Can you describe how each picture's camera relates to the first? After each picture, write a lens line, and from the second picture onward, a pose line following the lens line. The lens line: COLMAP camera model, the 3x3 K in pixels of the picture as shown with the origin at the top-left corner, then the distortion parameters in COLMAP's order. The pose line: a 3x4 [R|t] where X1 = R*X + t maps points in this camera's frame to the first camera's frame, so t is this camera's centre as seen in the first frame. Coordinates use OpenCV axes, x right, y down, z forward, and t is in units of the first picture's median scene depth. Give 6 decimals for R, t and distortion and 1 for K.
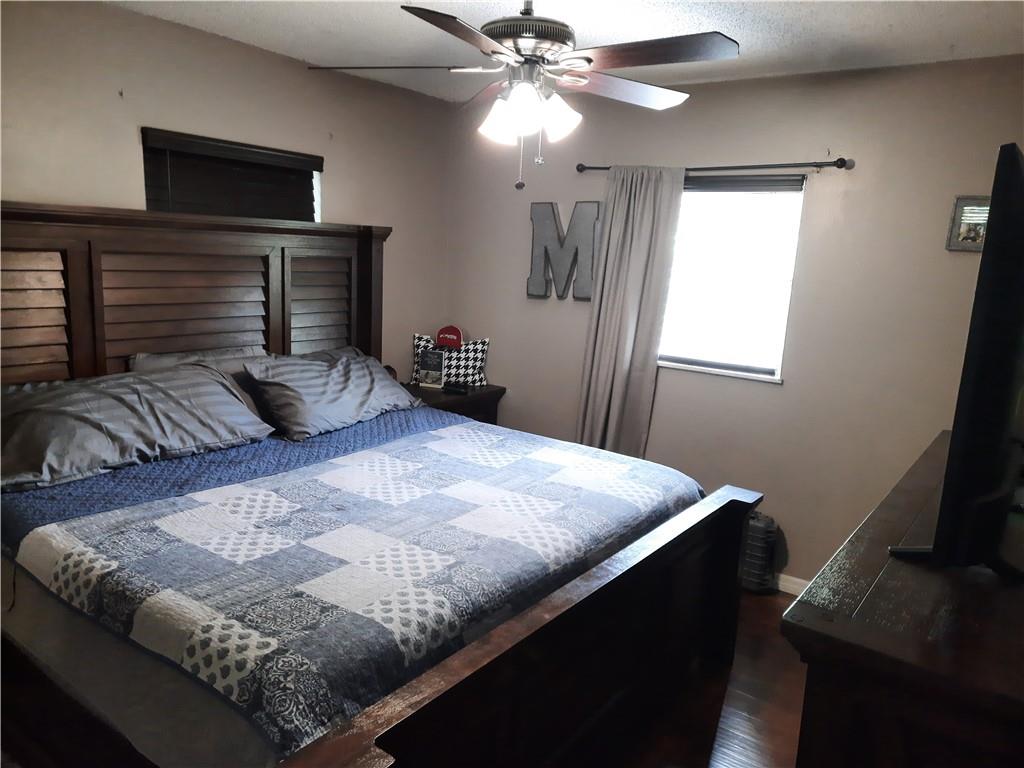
lens RADIAL K [[737.3, 0, 512.0], [0, 737.3, 384.0], [0, 0, 1]] dist [0.071164, -0.000571]
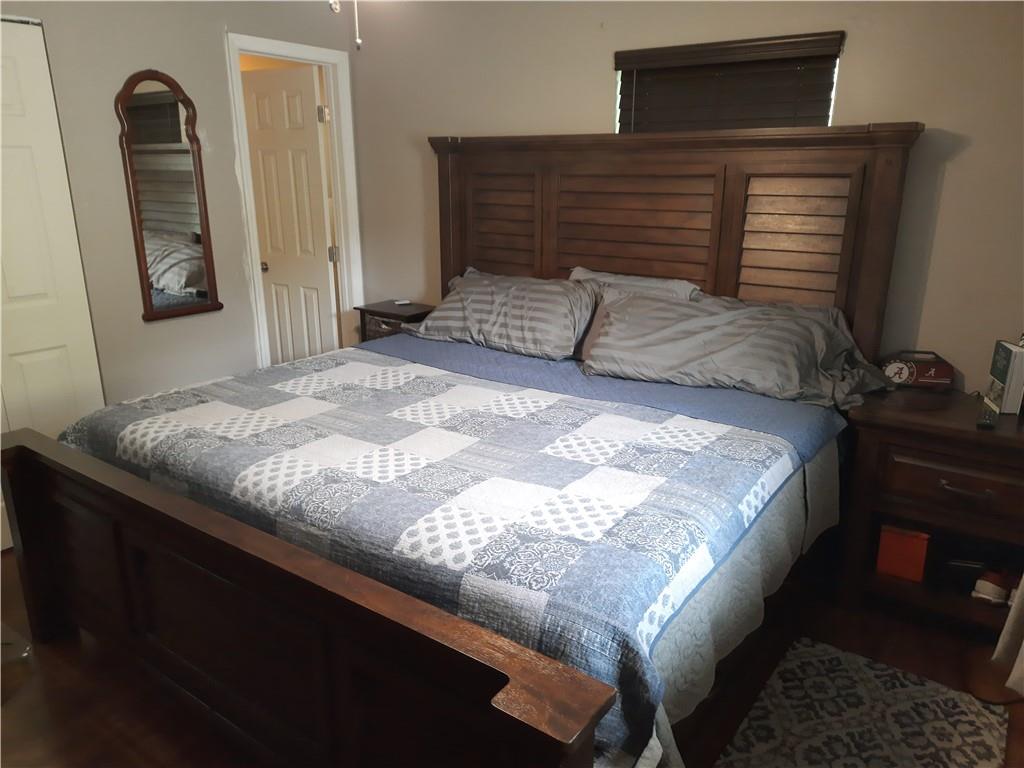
lens RADIAL K [[760.2, 0, 512.0], [0, 760.2, 384.0], [0, 0, 1]] dist [0.042829, -0.001626]
pose [[0.024331, 0.220041, -0.975187, 0.805728], [-0.198745, 0.957070, 0.210994, -0.116646], [0.979749, 0.188680, 0.067019, 1.080355]]
